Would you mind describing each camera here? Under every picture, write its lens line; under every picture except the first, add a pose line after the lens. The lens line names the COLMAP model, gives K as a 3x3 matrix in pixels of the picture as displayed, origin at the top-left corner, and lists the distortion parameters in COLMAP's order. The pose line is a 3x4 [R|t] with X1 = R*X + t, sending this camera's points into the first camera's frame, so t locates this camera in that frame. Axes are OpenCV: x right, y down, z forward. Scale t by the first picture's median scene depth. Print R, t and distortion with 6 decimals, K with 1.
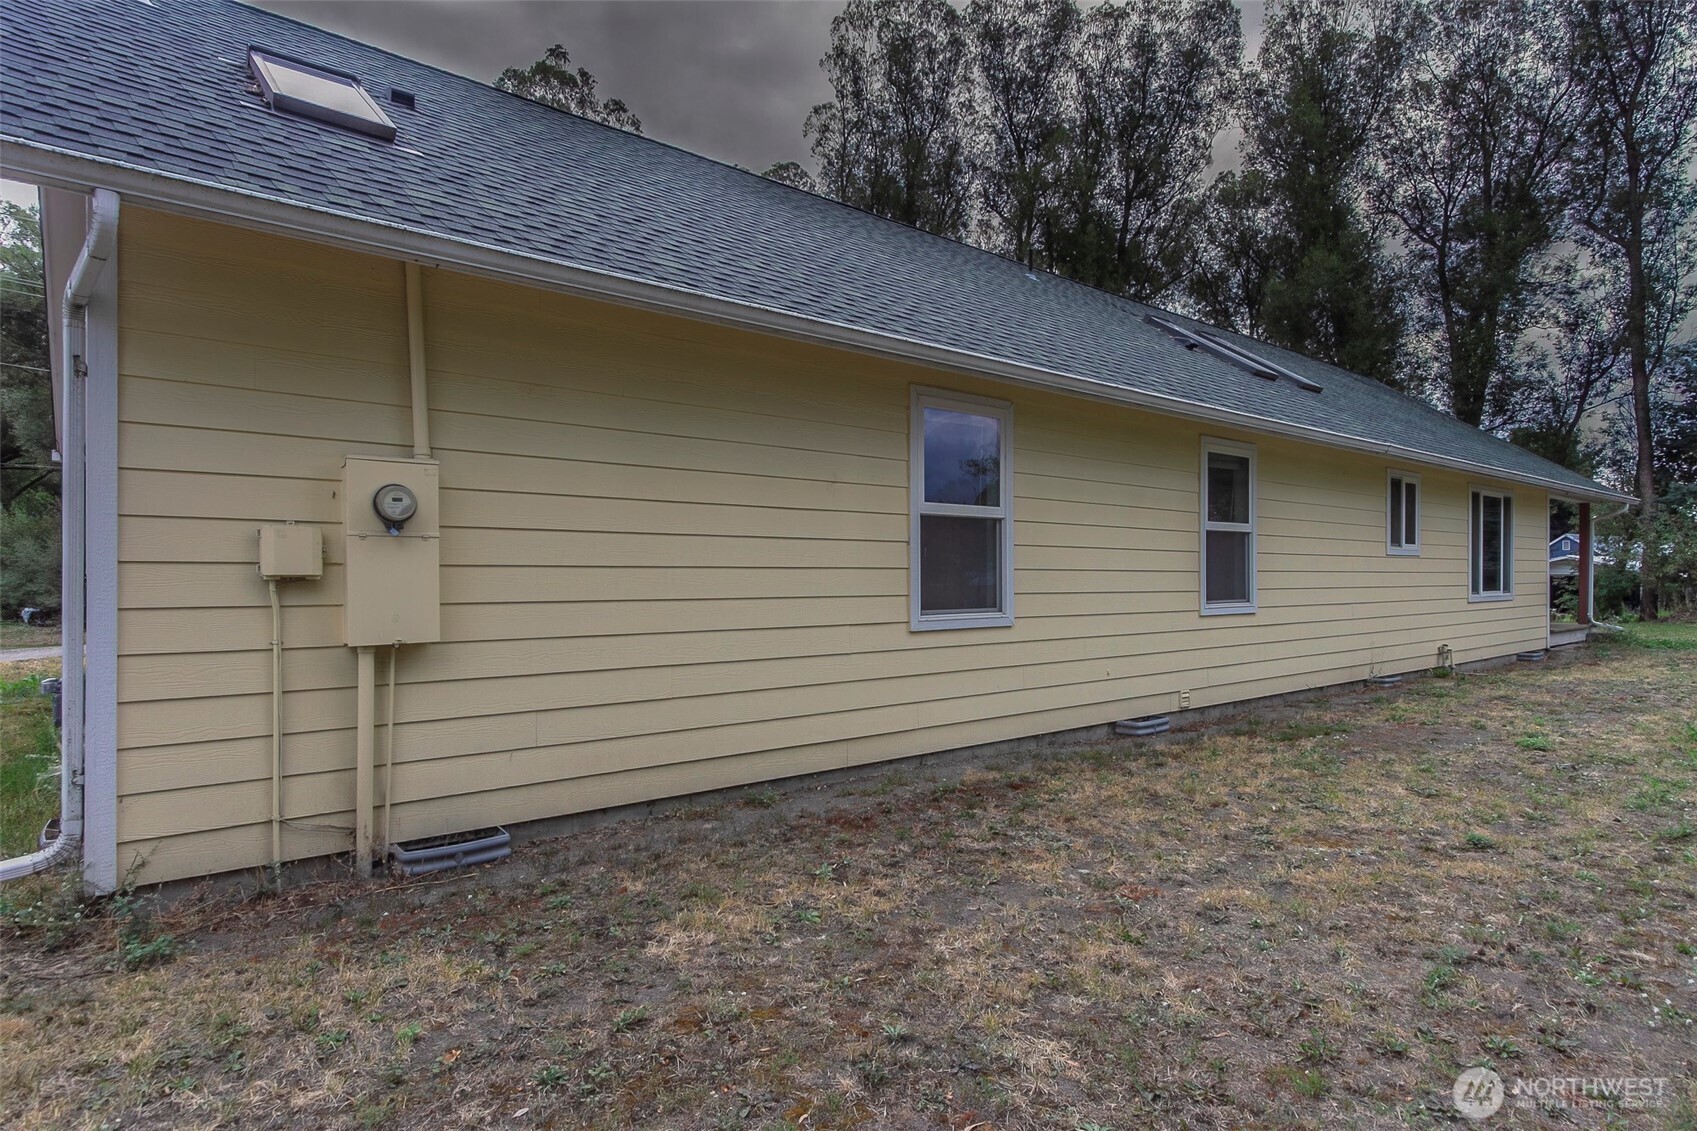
lens RADIAL K [[896.0, 0, 853.5], [0, 896.0, 573.1], [0, 0, 1]] dist [0.002055, 0.000587]
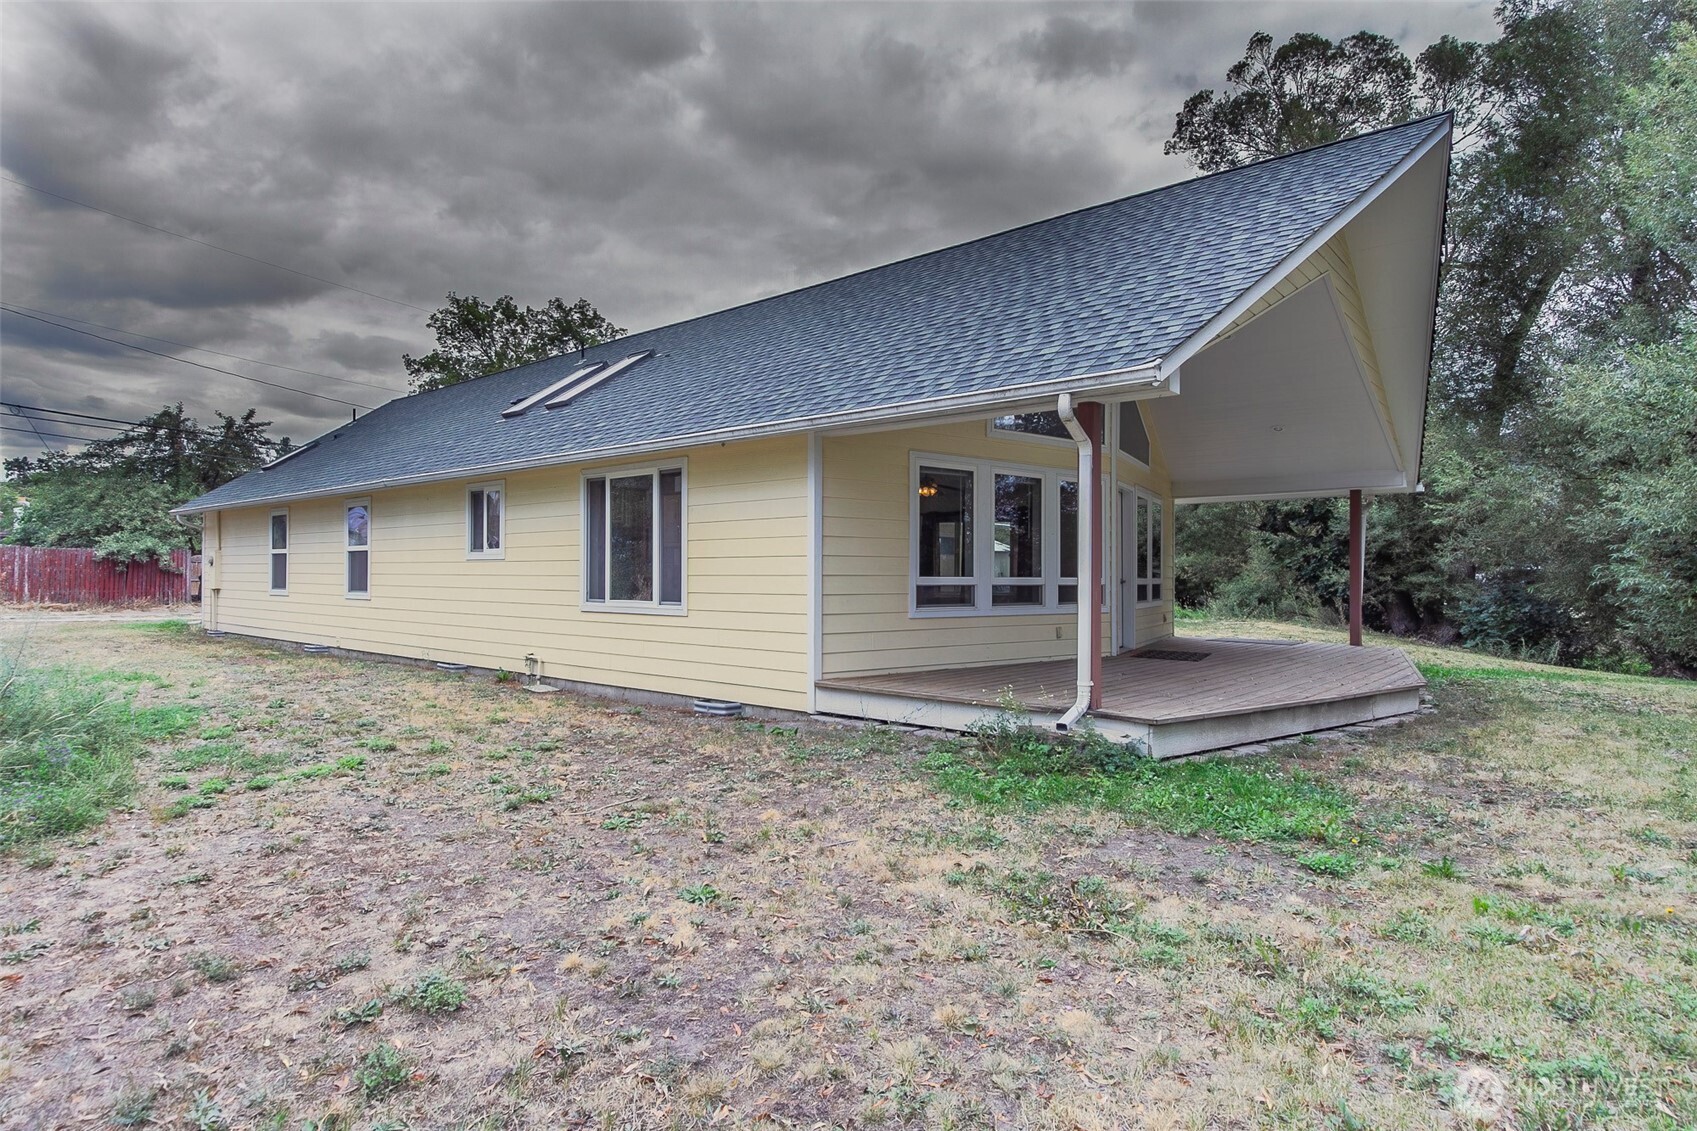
lens RADIAL K [[896.0, 0, 853.5], [0, 896.0, 573.1], [0, 0, 1]] dist [0.002055, 0.000587]
pose [[0.209195, -0.004839, -0.977862, 2.396429], [-0.006843, 0.999956, -0.006412, 0.001256], [0.977850, 0.008033, 0.209153, 1.634966]]
